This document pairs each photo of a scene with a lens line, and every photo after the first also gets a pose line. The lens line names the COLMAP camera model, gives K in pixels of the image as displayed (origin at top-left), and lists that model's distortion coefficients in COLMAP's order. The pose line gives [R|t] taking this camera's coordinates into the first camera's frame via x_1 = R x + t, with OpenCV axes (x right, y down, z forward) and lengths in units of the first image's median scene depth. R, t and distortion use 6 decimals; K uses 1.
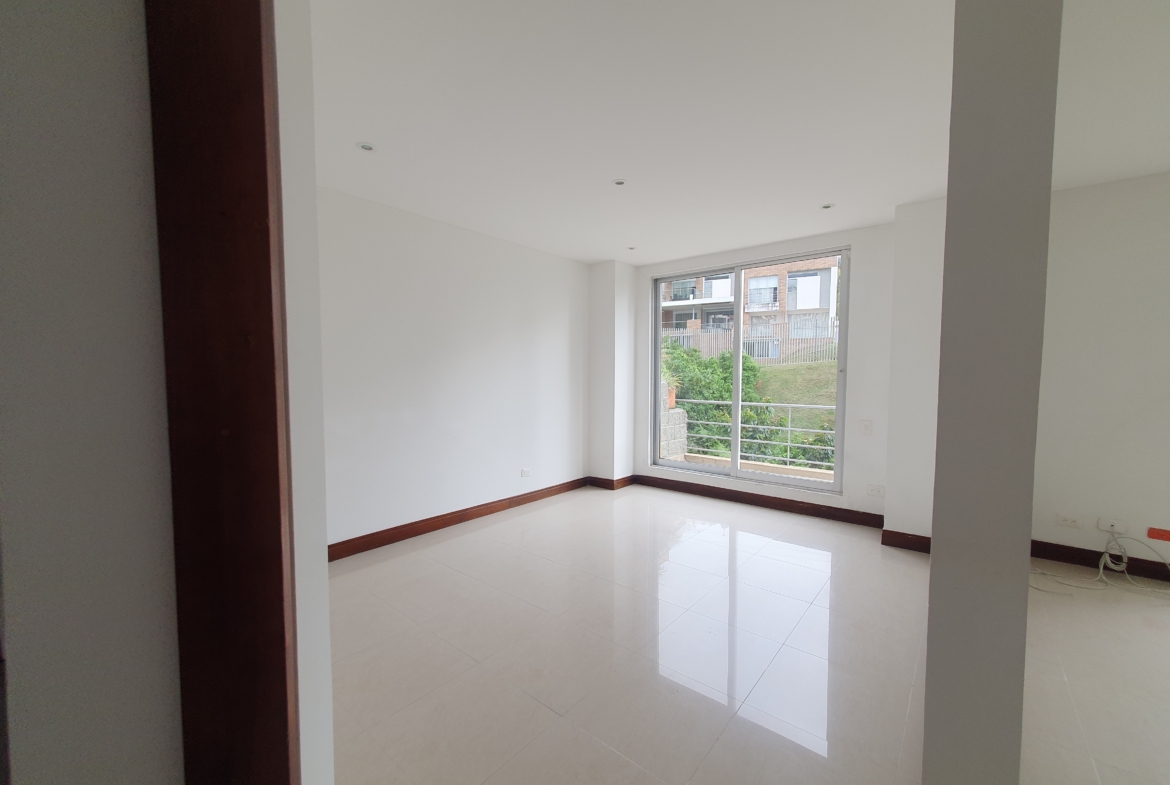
lens RADIAL K [[460.9, 0, 594.7], [0, 460.9, 400.5], [0, 0, 1]] dist [0.008023, -0.000756]
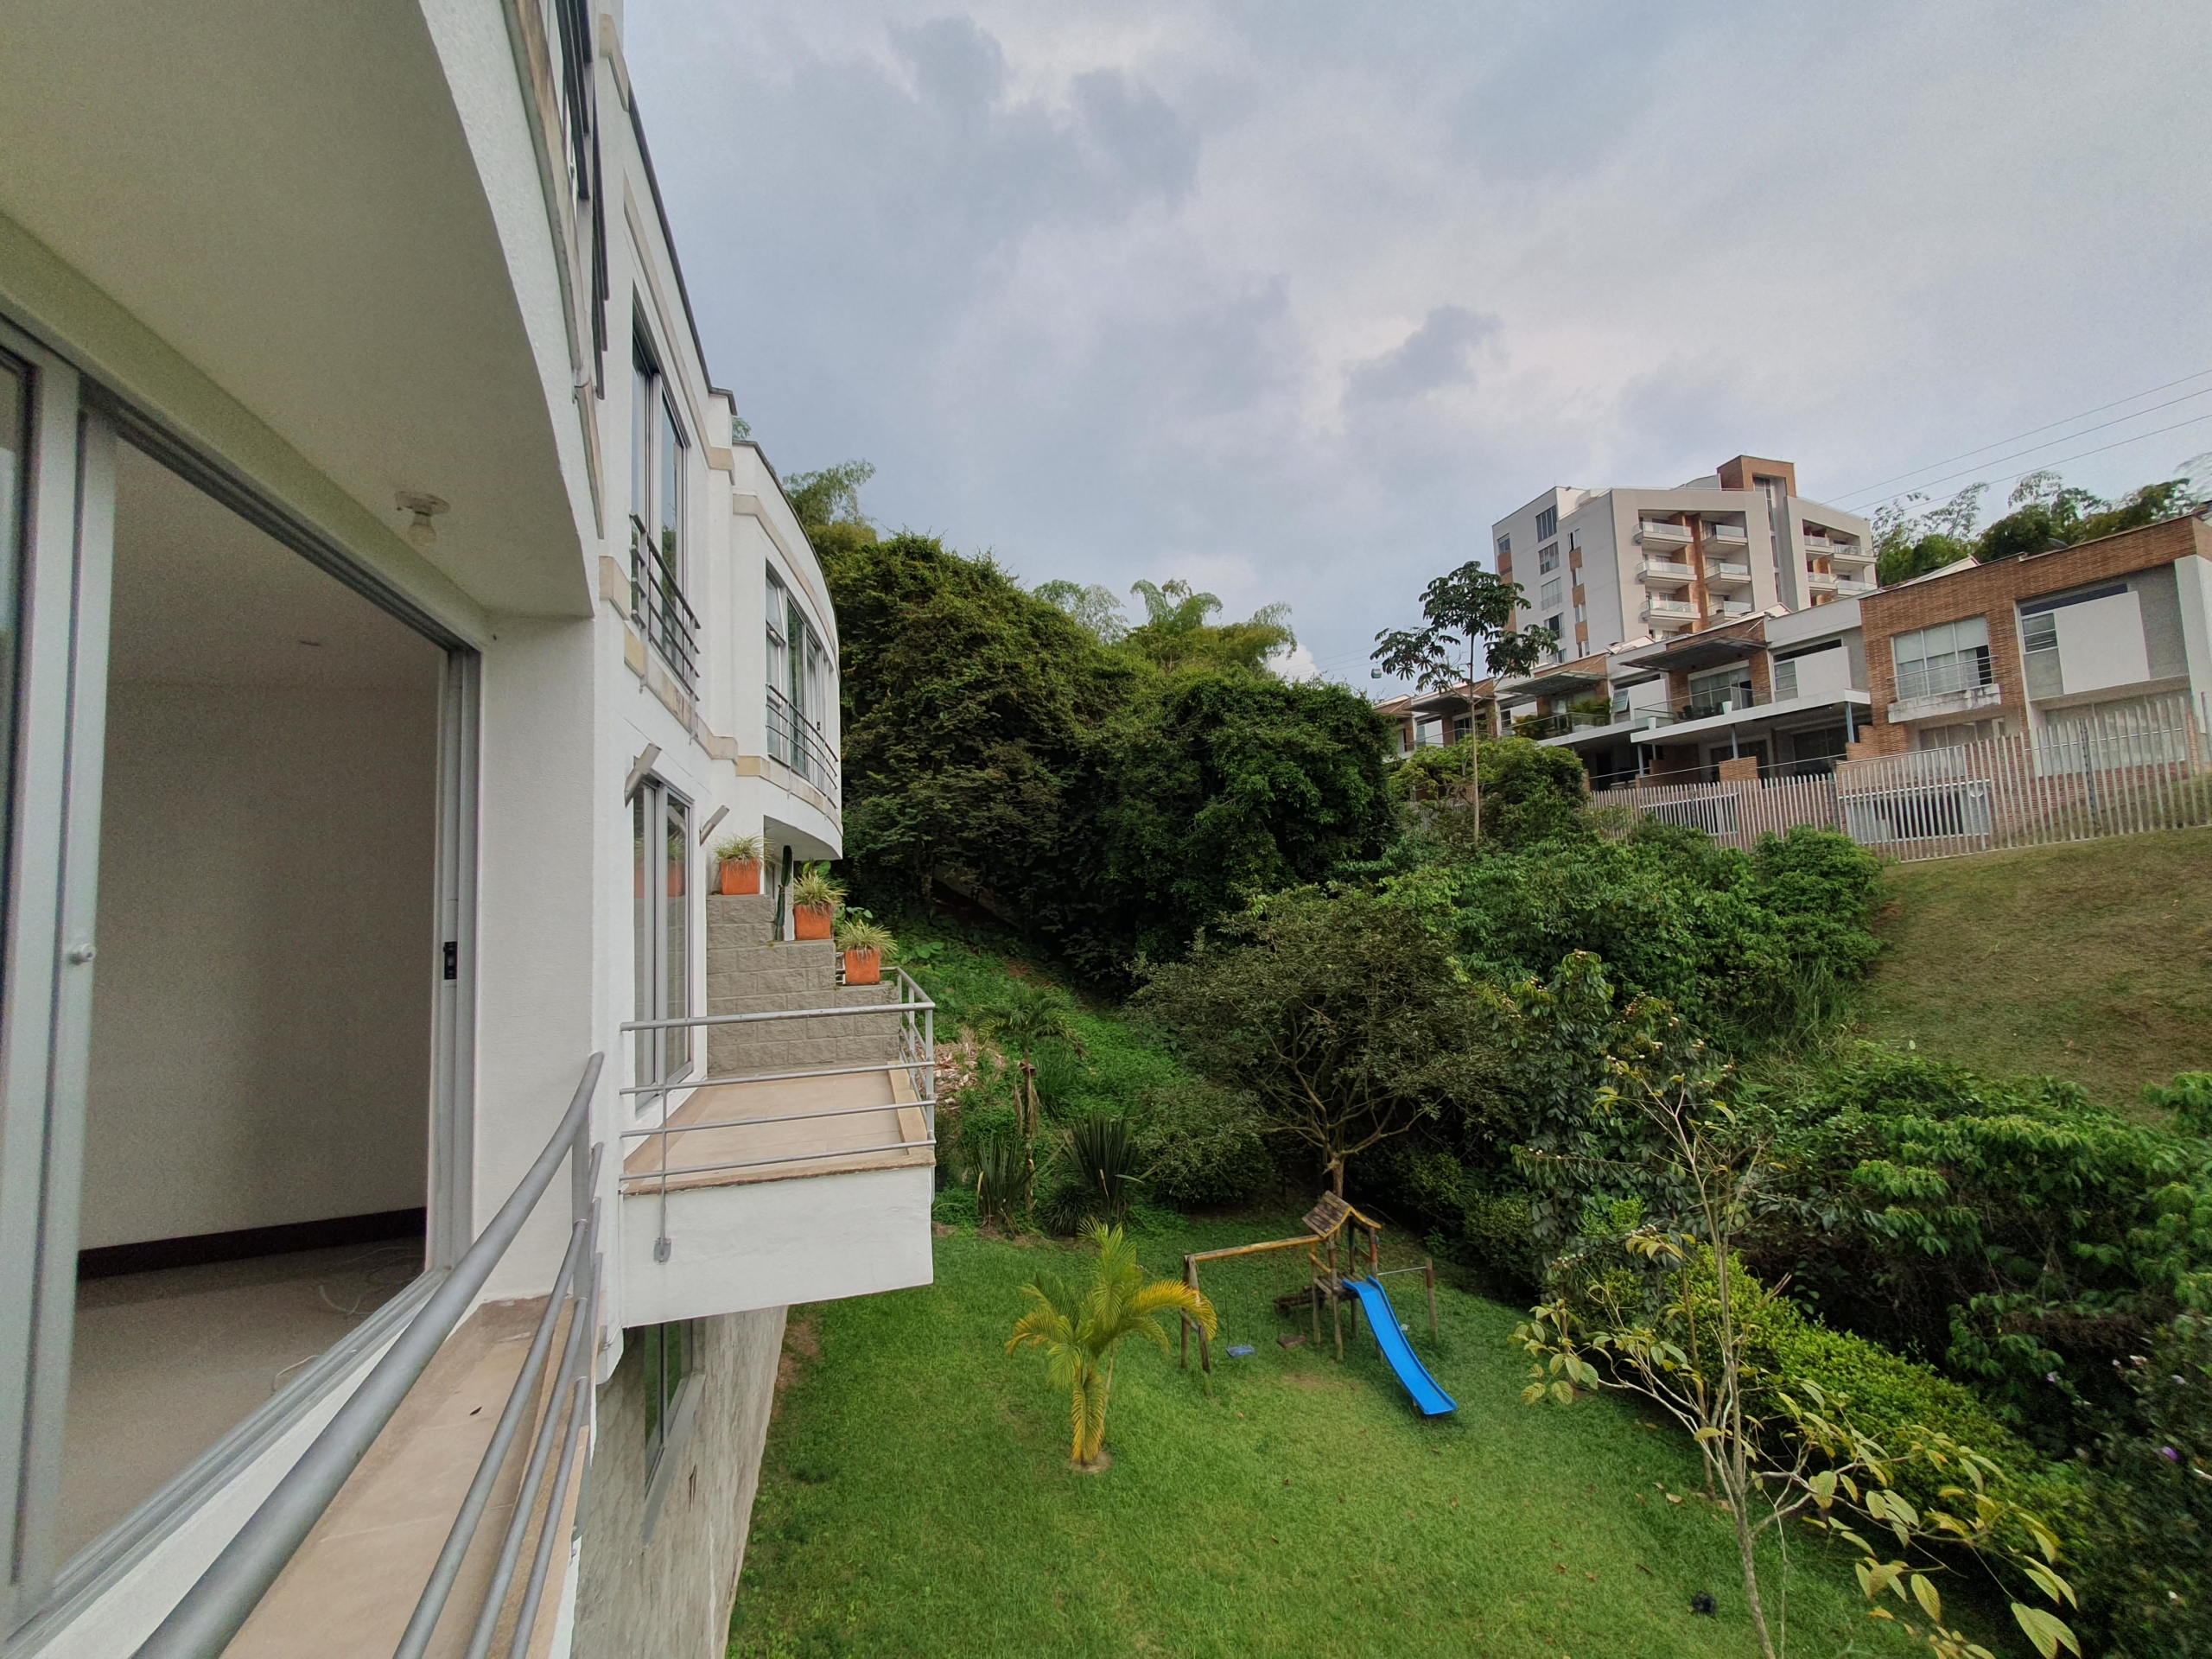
lens RADIAL K [[872.0, 0, 1127.6], [0, 872.0, 845.6], [0, 0, 1]] dist [0.009303, -0.000589]
pose [[0.827995, -0.080500, -0.554928, 0.227901], [0.011449, 0.991862, -0.126801, -0.002525], [0.560619, 0.098637, 0.822178, 0.046724]]
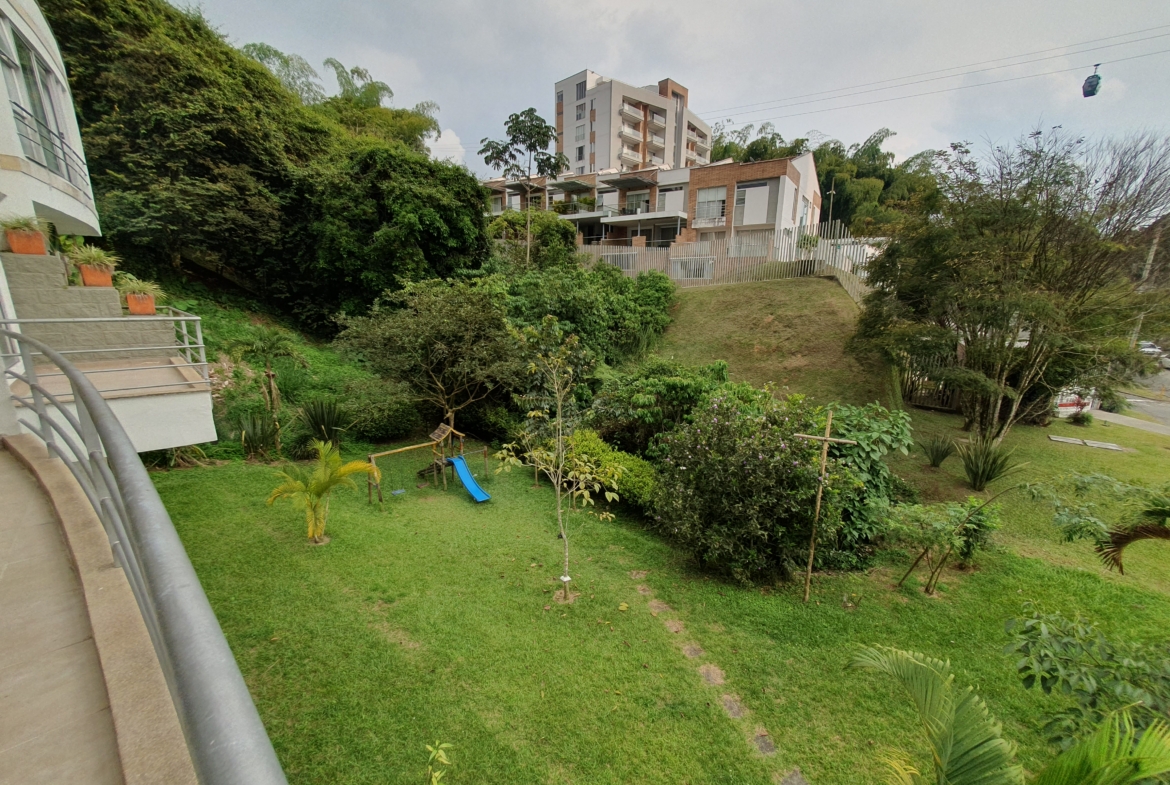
lens RADIAL K [[460.9, 0, 594.7], [0, 460.9, 400.5], [0, 0, 1]] dist [0.008023, -0.000756]
pose [[0.994694, 0.035649, -0.096502, 0.270467], [-0.019332, 0.986102, 0.165012, 0.003848], [0.101043, -0.162271, 0.981559, 0.002705]]
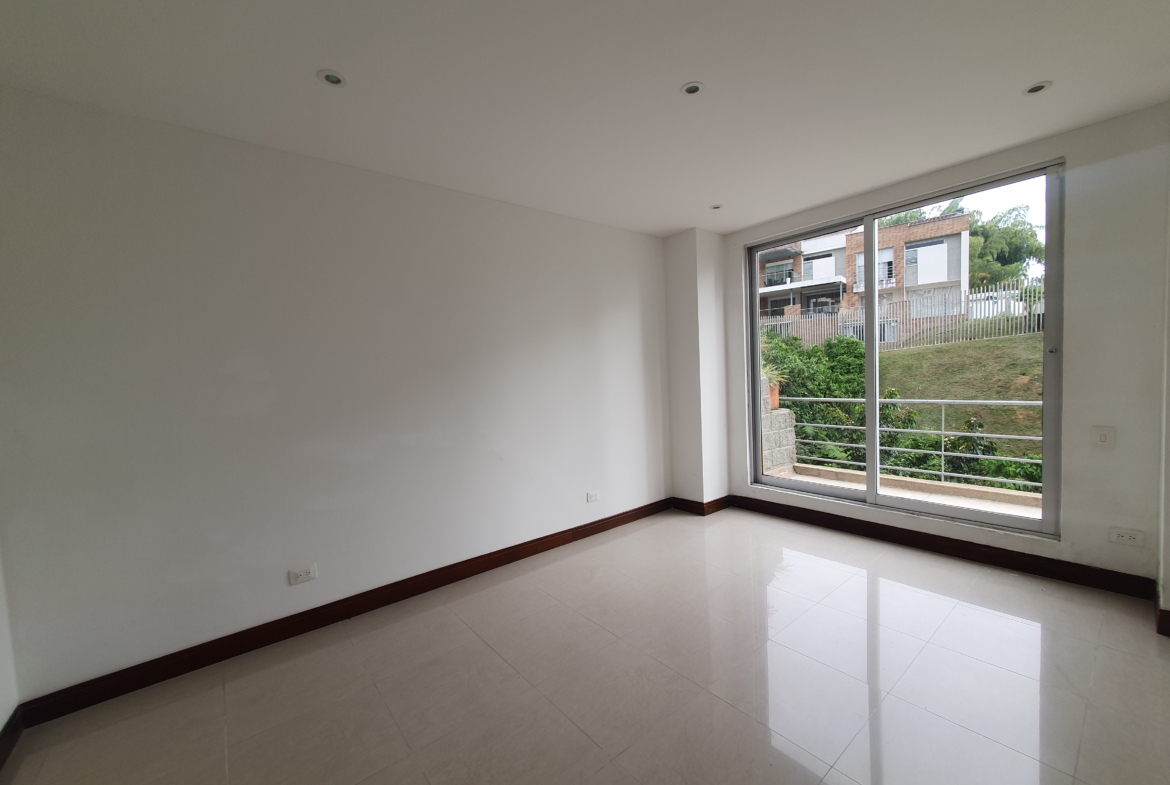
lens RADIAL K [[460.9, 0, 594.7], [0, 460.9, 400.5], [0, 0, 1]] dist [0.008023, -0.000756]
pose [[0.980407, -0.033518, -0.194109, 0.002792], [0.034601, 0.999399, 0.002190, -0.002273], [0.193919, -0.008863, 0.980977, 0.028810]]
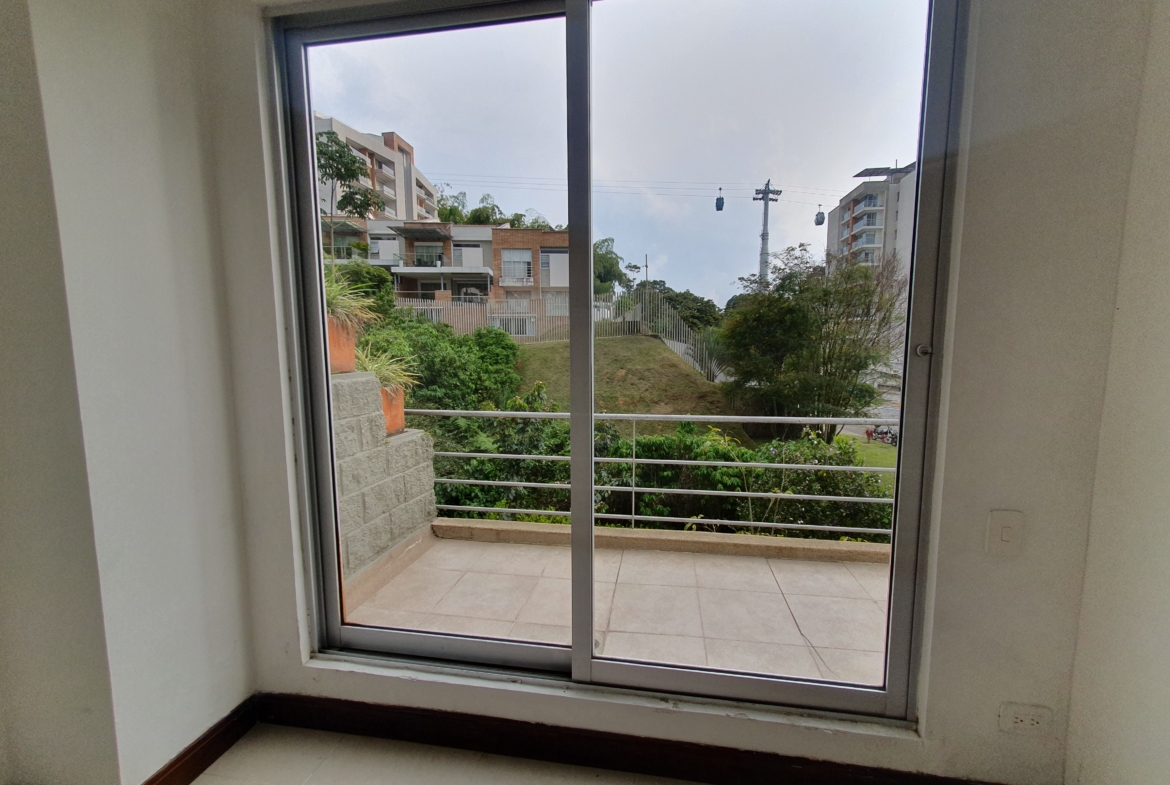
lens RADIAL K [[460.9, 0, 594.7], [0, 460.9, 400.5], [0, 0, 1]] dist [0.008023, -0.000756]
pose [[0.867469, -0.055713, 0.494362, 0.023709], [0.032432, 0.997929, 0.055554, -0.007107], [-0.496433, -0.032158, 0.867479, 0.106629]]
